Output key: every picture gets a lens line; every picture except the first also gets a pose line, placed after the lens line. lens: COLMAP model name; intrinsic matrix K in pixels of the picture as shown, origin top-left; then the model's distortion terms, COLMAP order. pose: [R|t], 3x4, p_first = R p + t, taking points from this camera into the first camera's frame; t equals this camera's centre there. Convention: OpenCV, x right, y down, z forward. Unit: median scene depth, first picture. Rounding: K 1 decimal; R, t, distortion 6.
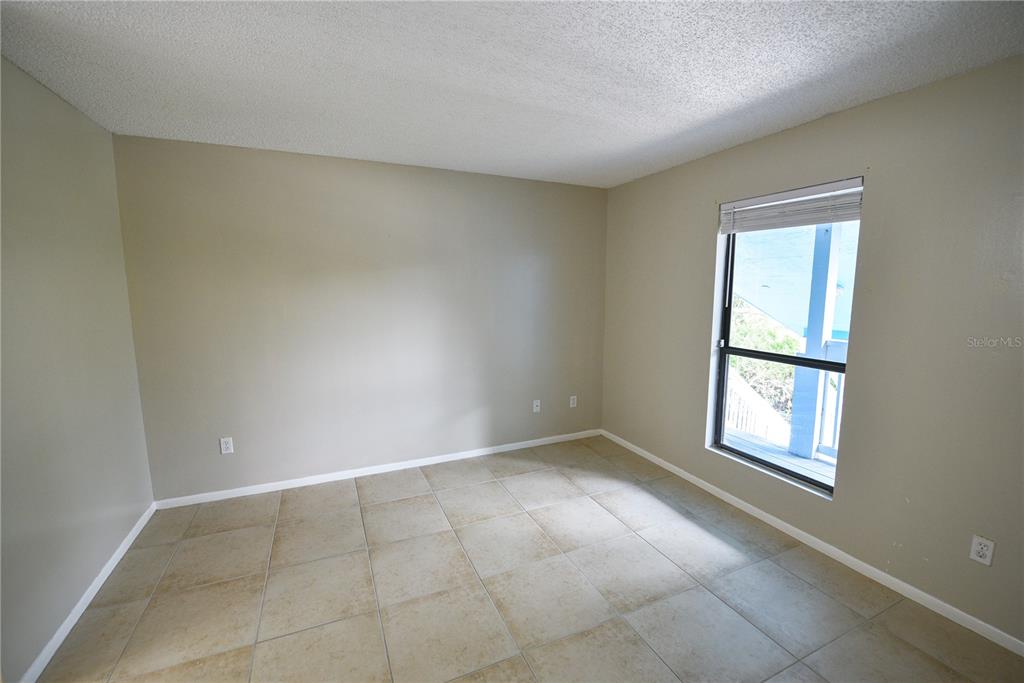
lens RADIAL K [[420.7, 0, 512.0], [0, 420.7, 341.5], [0, 0, 1]] dist [-0.000641, -0.000162]
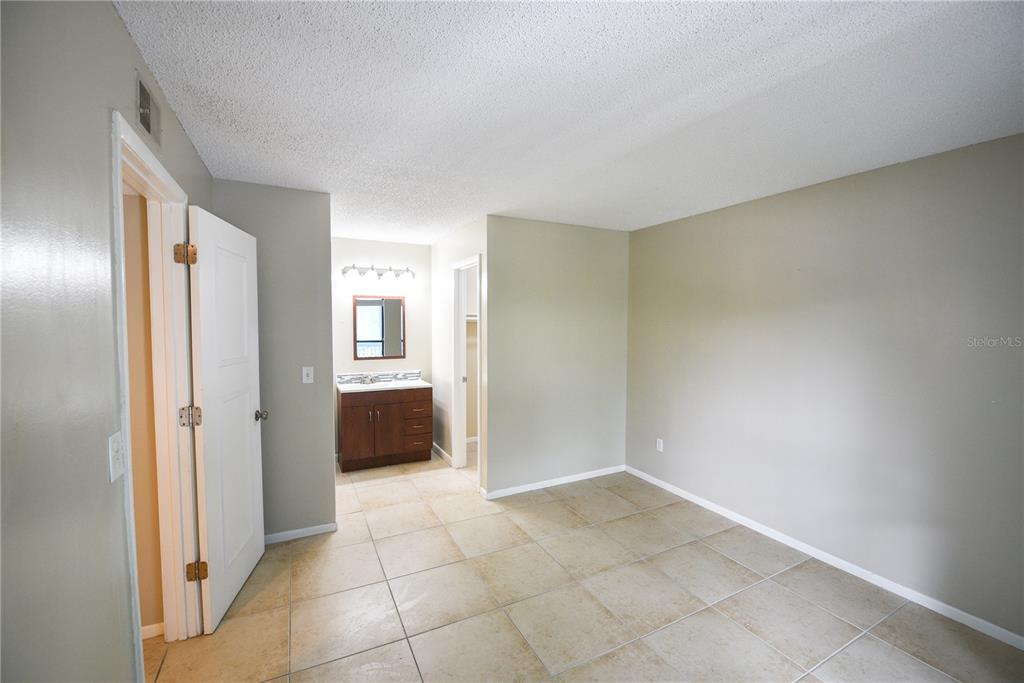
lens RADIAL K [[420.7, 0, 512.0], [0, 420.7, 341.5], [0, 0, 1]] dist [-0.000641, -0.000162]
pose [[0.065510, 0.045733, -0.996803, 0.592791], [-0.128362, 0.991036, 0.037033, -0.061287], [0.989561, 0.125526, 0.070794, 0.422418]]
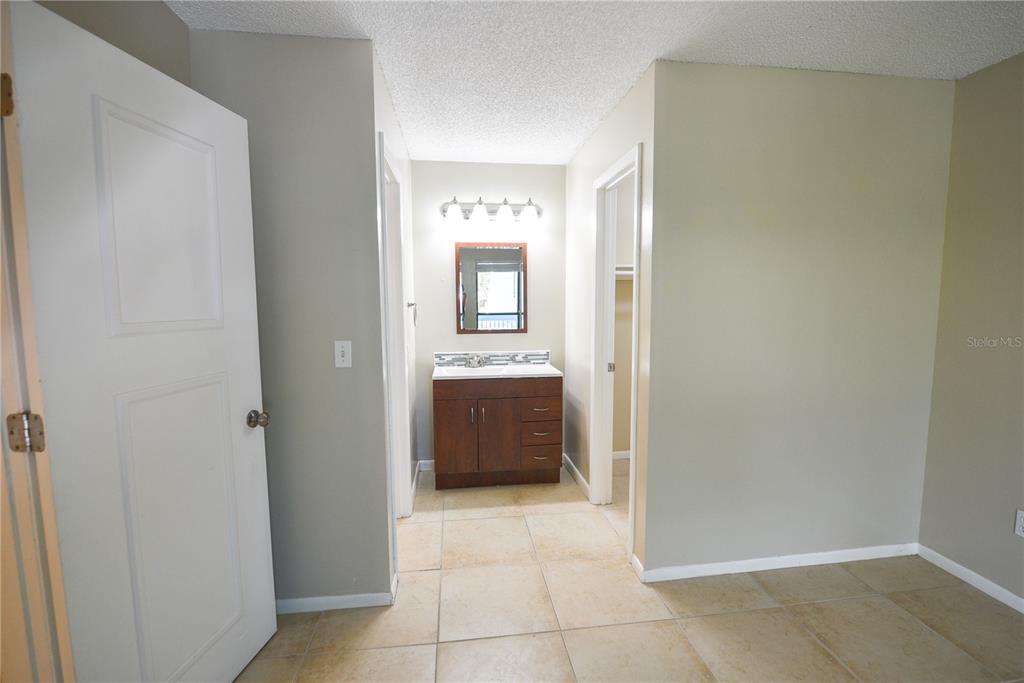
lens RADIAL K [[457.9, 0, 512.0], [0, 457.9, 341.5], [0, 0, 1]] dist [-0.010740, 0.000001]
pose [[-0.275895, 0.093043, -0.956674, 0.137770], [-0.115498, 0.984883, 0.129095, -0.014920], [0.954223, 0.146110, -0.260978, 0.425622]]
